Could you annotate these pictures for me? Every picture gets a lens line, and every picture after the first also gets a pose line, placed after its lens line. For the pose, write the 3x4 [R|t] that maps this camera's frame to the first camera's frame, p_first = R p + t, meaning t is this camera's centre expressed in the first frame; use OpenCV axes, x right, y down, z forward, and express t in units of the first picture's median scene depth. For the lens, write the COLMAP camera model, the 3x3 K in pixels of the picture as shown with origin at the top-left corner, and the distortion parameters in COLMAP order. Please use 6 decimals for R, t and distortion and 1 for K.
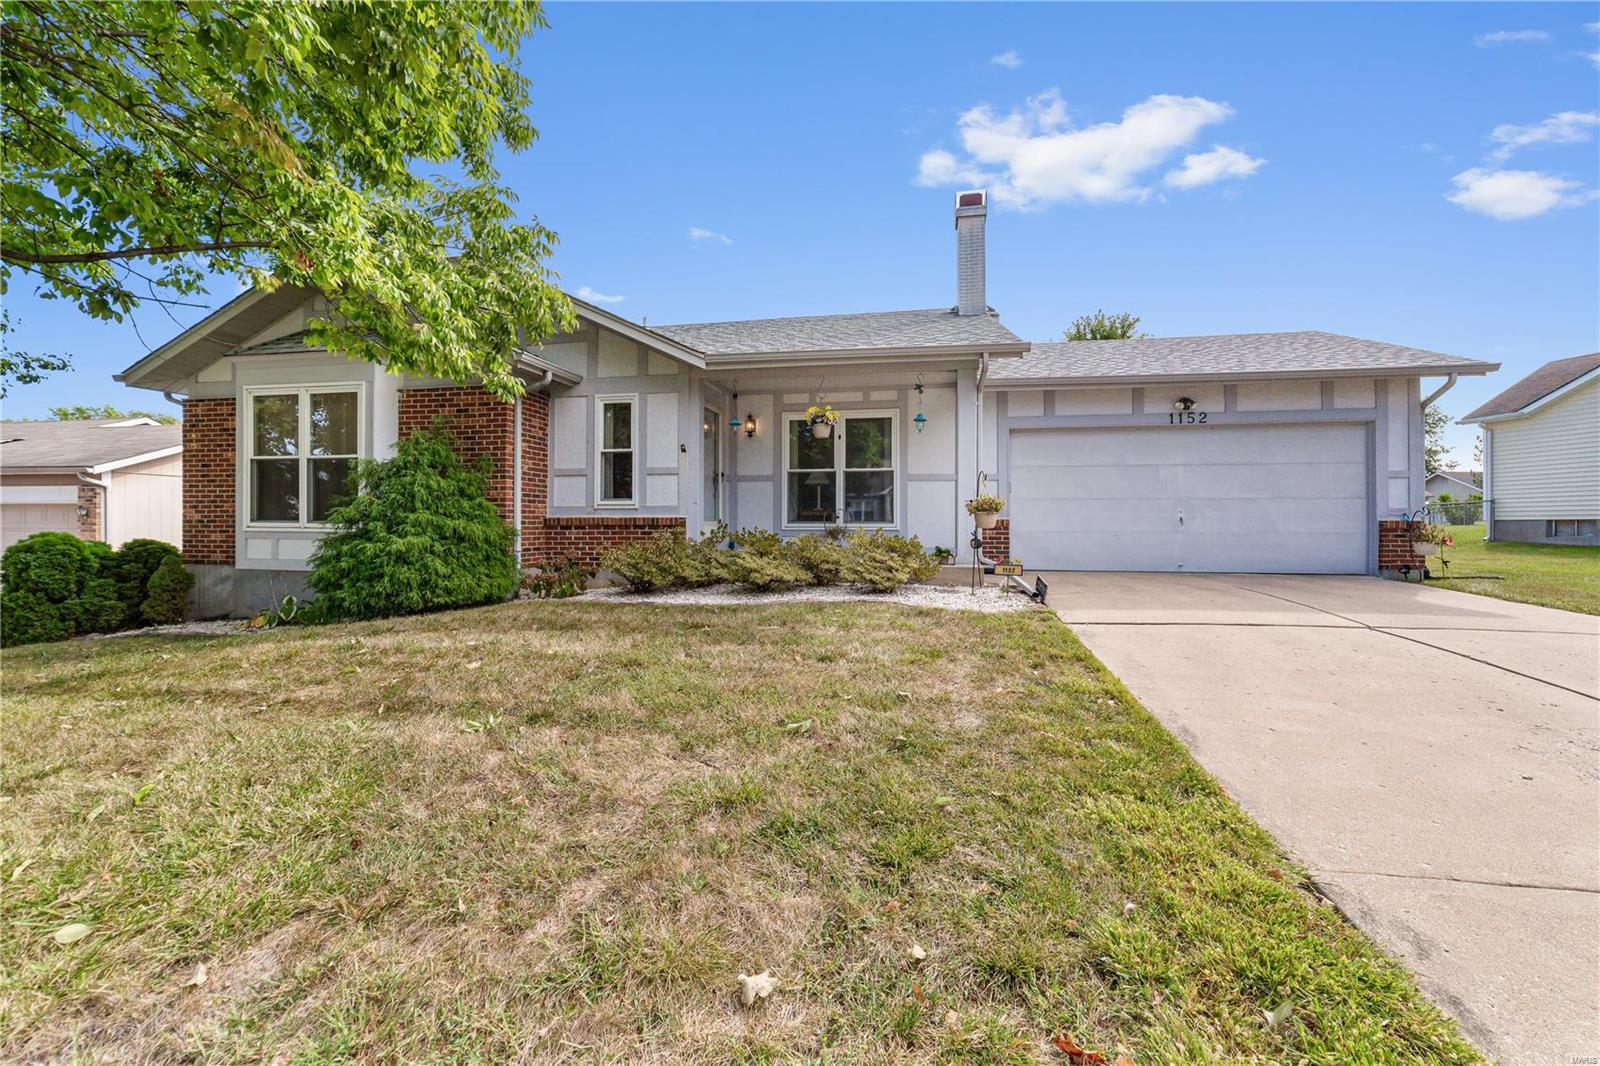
lens RADIAL K [[622.8, 0, 799.7], [0, 622.8, 525.9], [0, 0, 1]] dist [-0.011977, 0.003558]
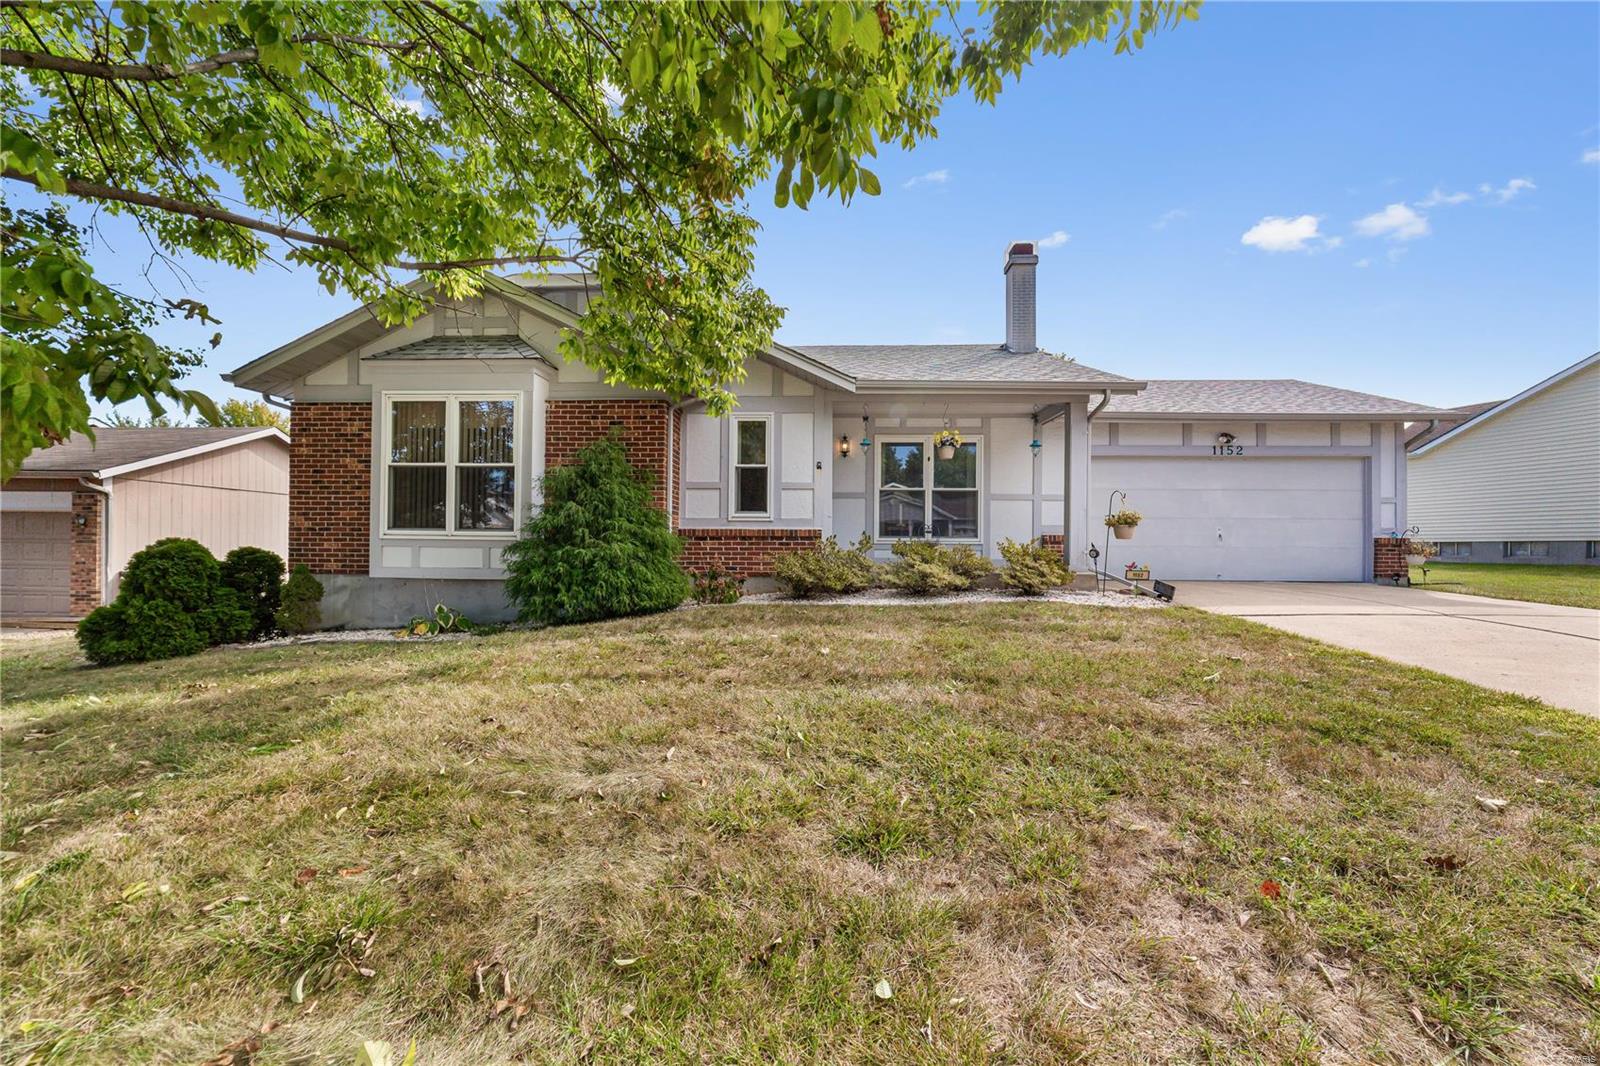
lens RADIAL K [[622.8, 0, 797.3], [0, 622.8, 545.5], [0, 0, 1]] dist [-0.011977, 0.003558]
pose [[0.990519, 0.006193, 0.137237, -0.364726], [-0.005217, 0.999958, -0.007473, 0.021939], [-0.137277, 0.006687, 0.990510, -0.060073]]
